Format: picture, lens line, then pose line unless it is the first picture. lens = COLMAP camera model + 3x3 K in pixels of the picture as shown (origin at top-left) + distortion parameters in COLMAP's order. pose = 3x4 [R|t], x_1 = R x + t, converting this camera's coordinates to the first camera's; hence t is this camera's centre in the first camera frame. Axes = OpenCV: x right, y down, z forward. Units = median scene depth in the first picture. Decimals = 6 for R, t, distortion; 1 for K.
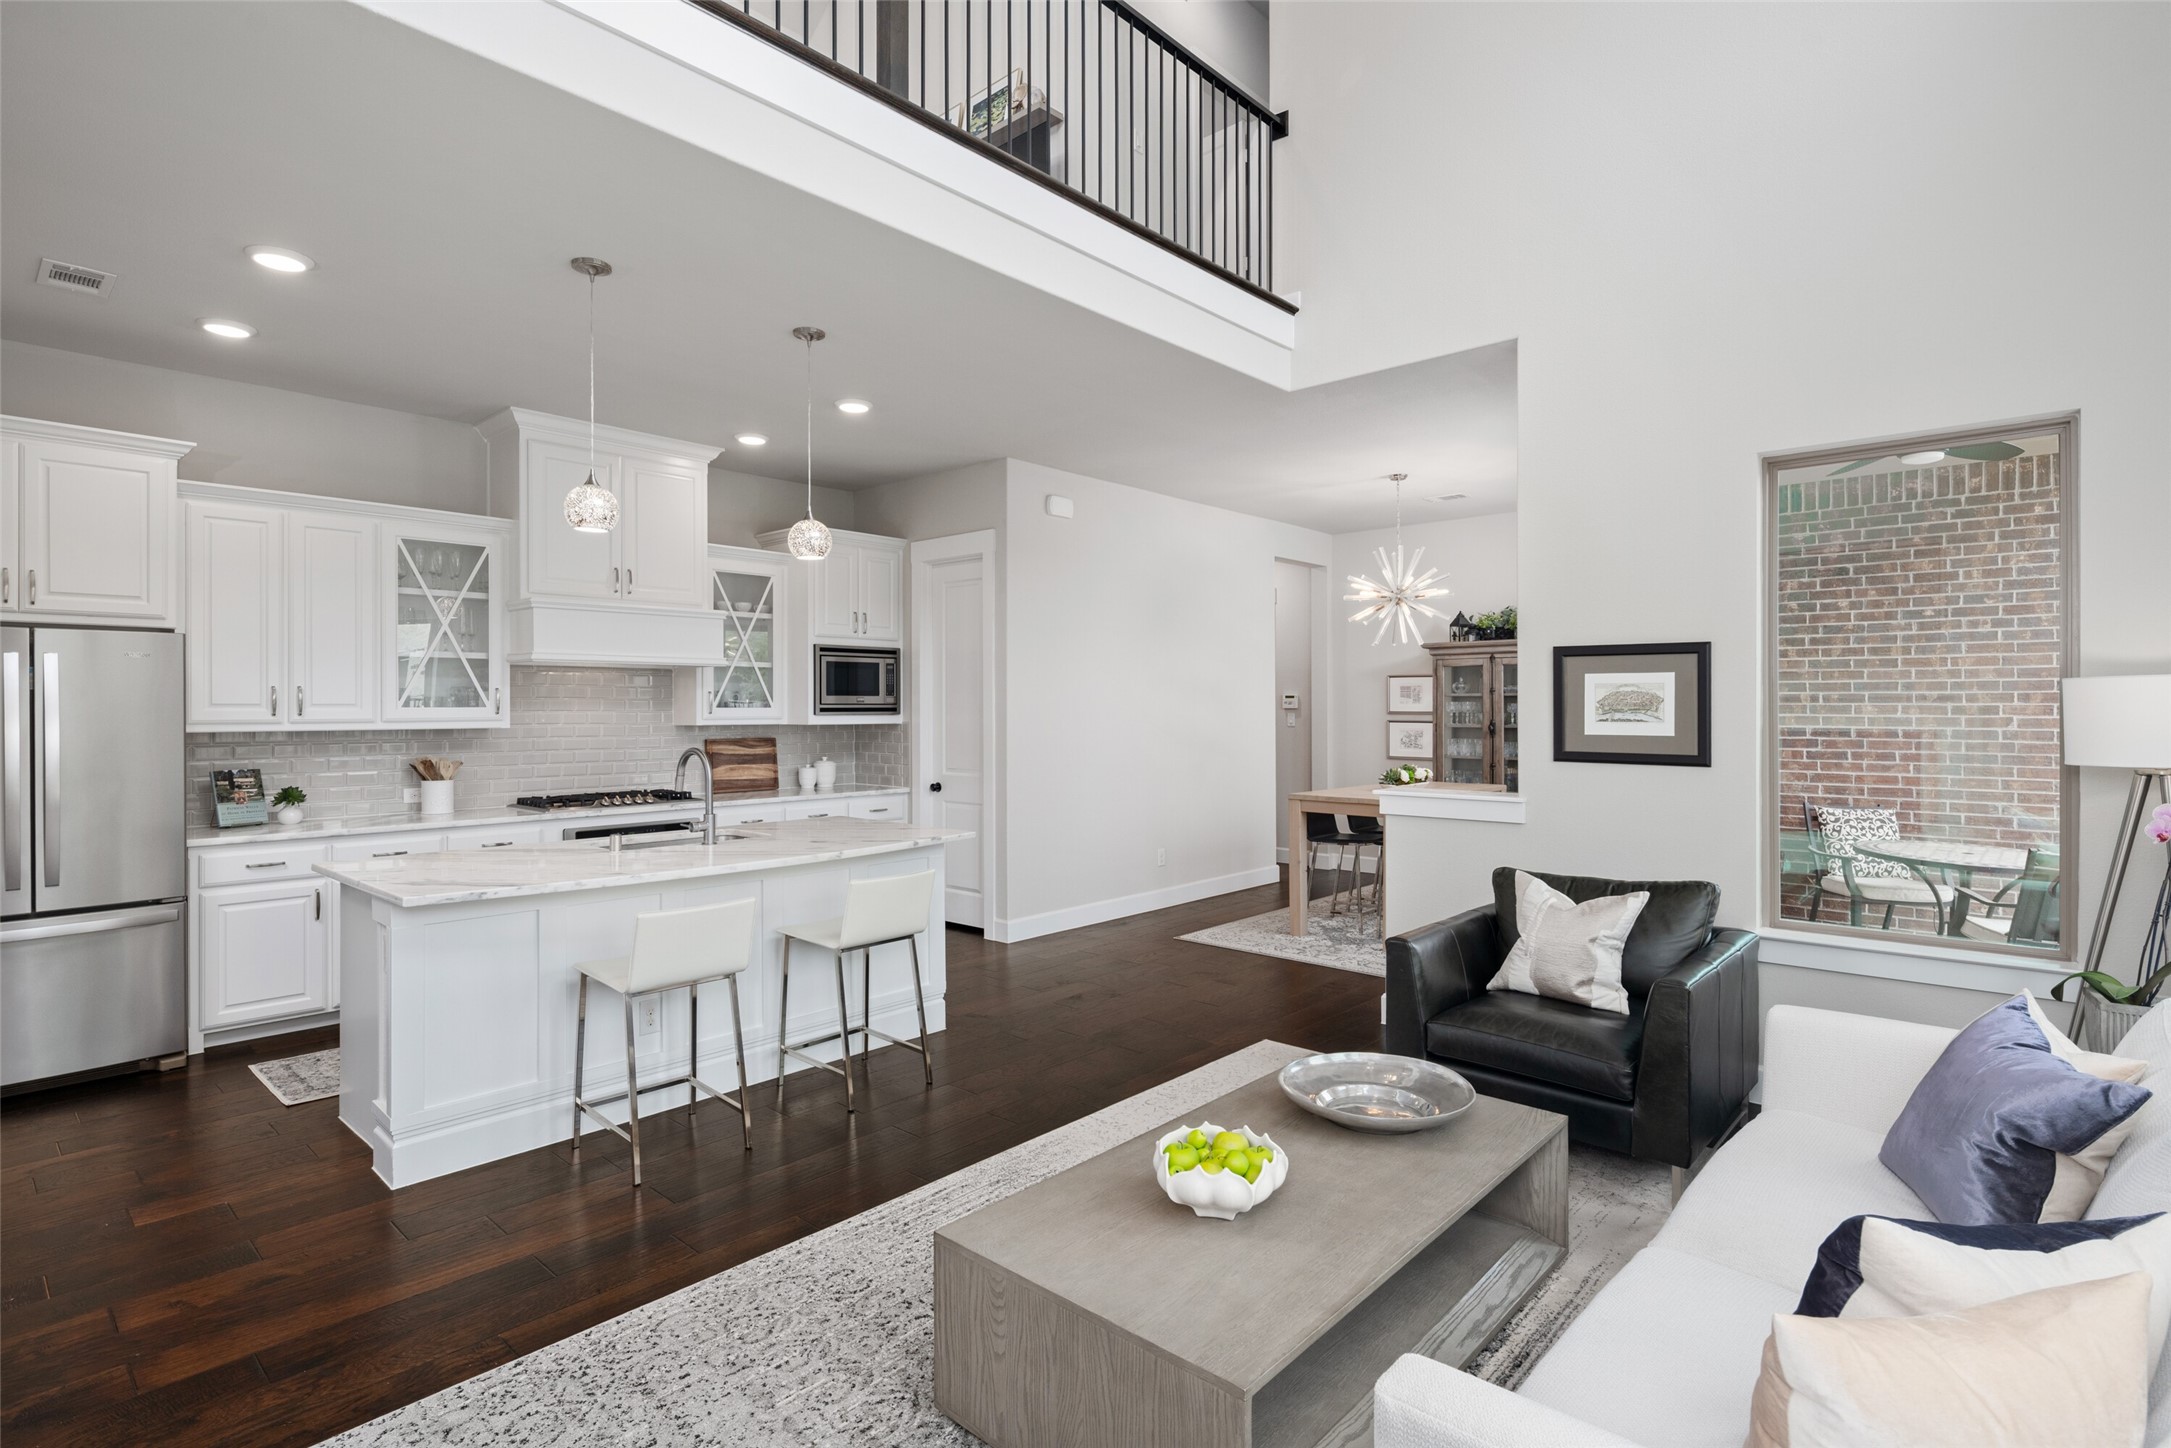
lens RADIAL K [[1054.2, 0, 1088.1], [0, 1054.2, 700.6], [0, 0, 1]] dist [0.002345, -0.004297]
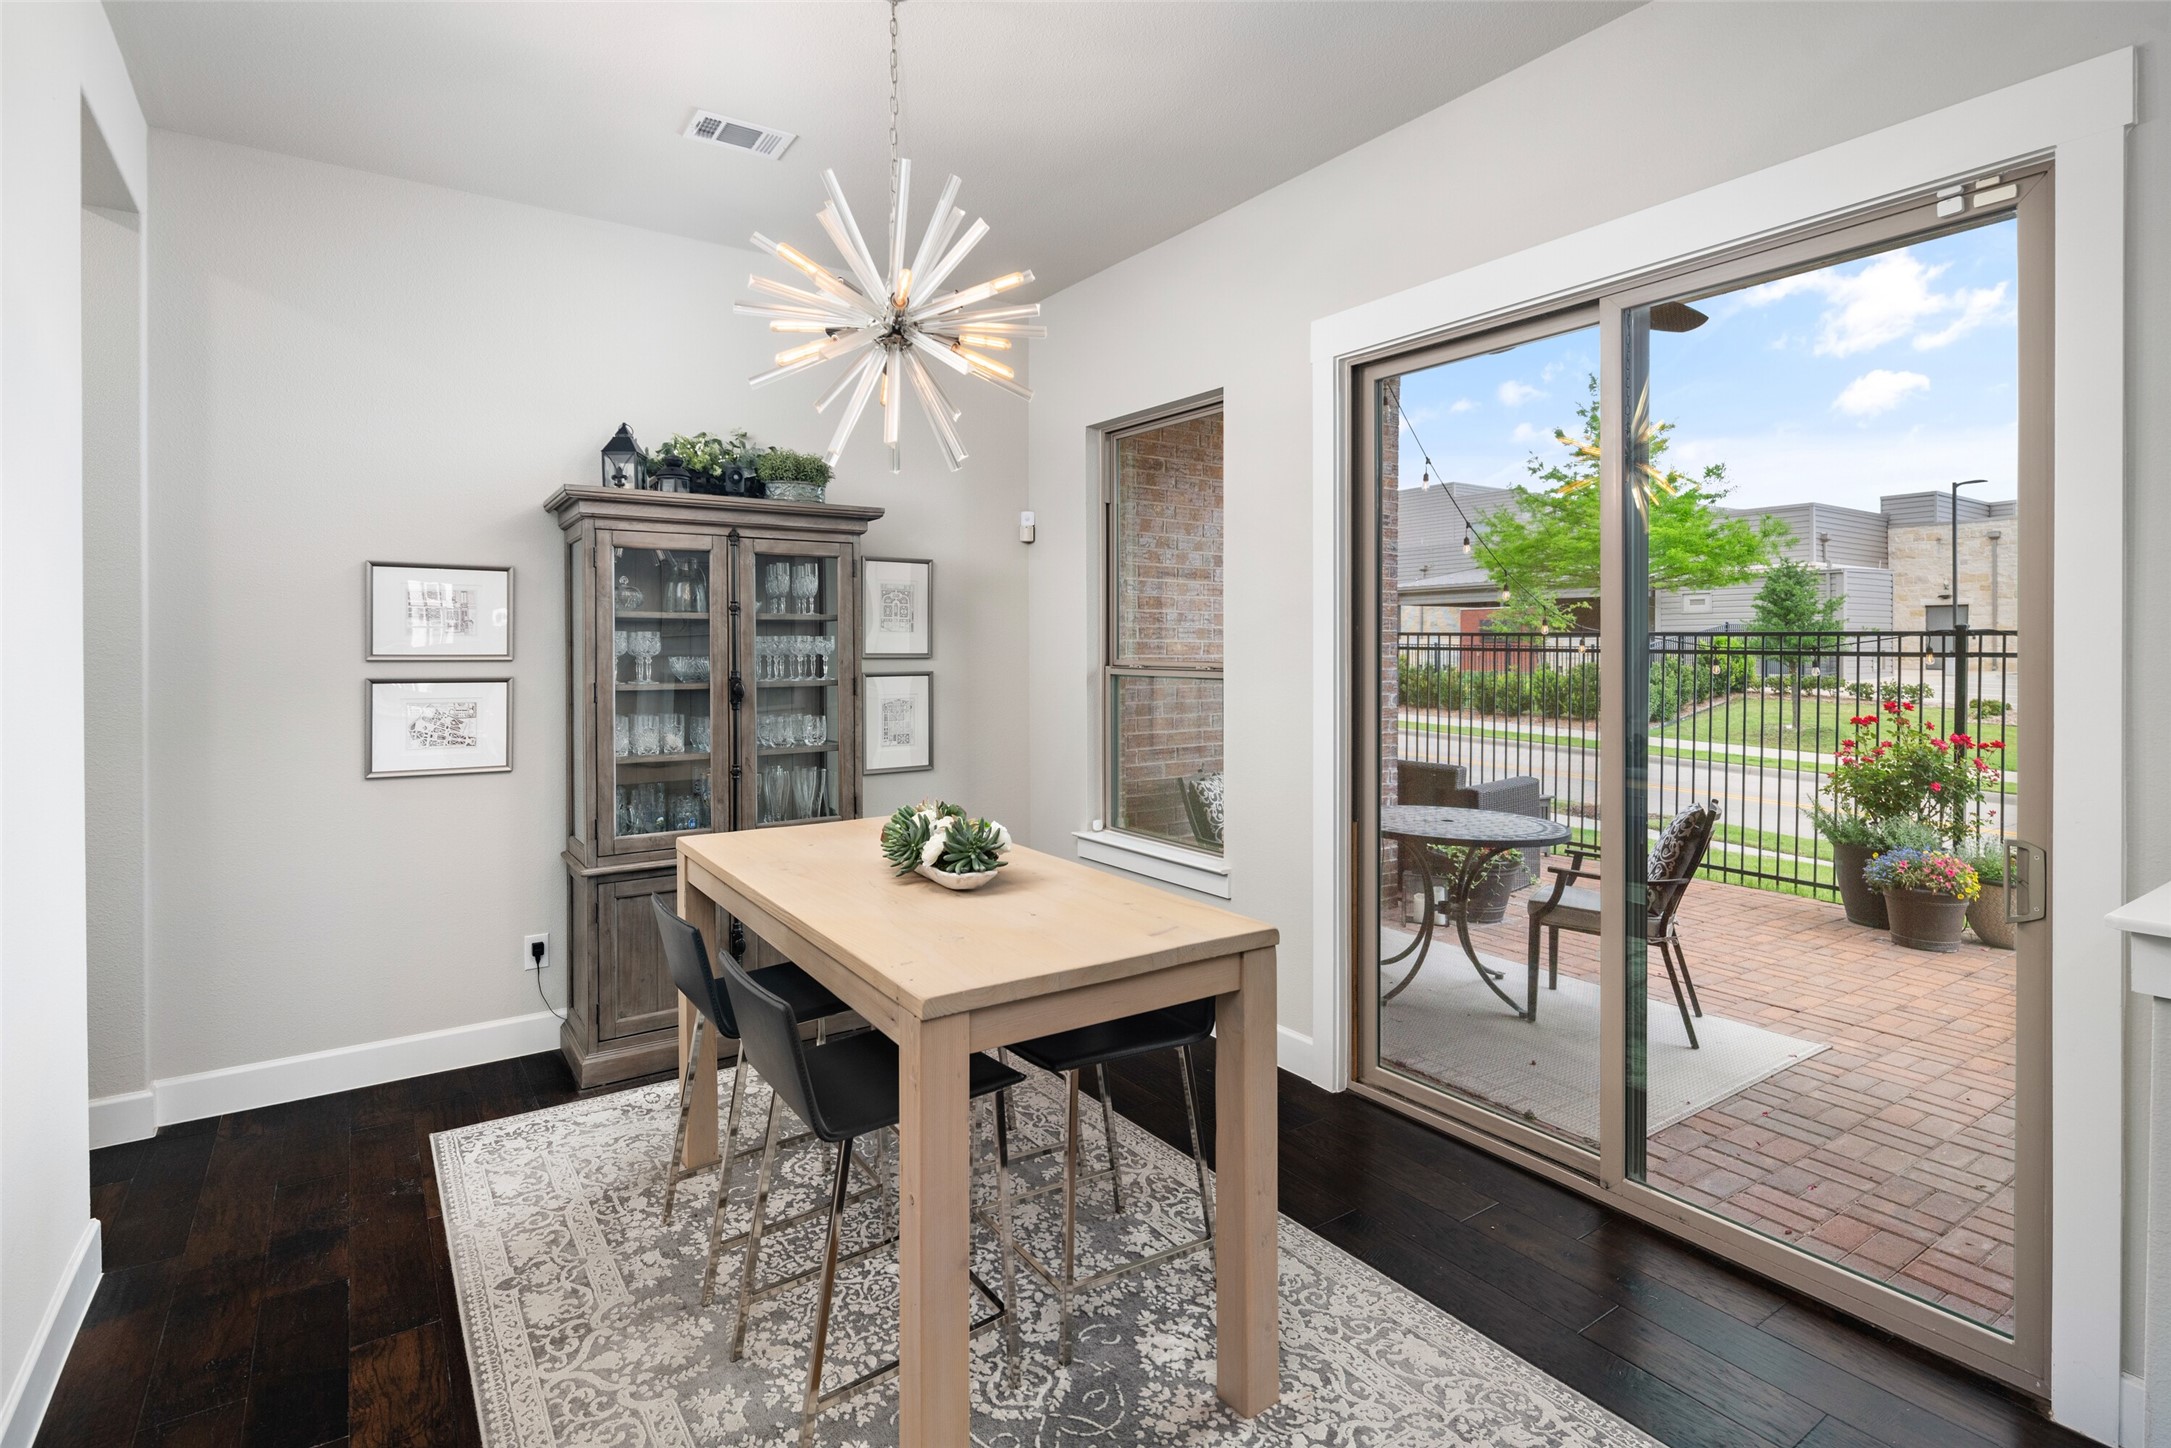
lens RADIAL K [[1054.2, 0, 1033.0], [0, 1054.2, 646.9], [0, 0, 1]] dist [0.002345, -0.004297]
pose [[0.259770, 0.000384, 0.965670, -0.033774], [-0.004831, 0.999988, 0.000902, 0.009492], [-0.965658, -0.004899, 0.259769, 1.086973]]
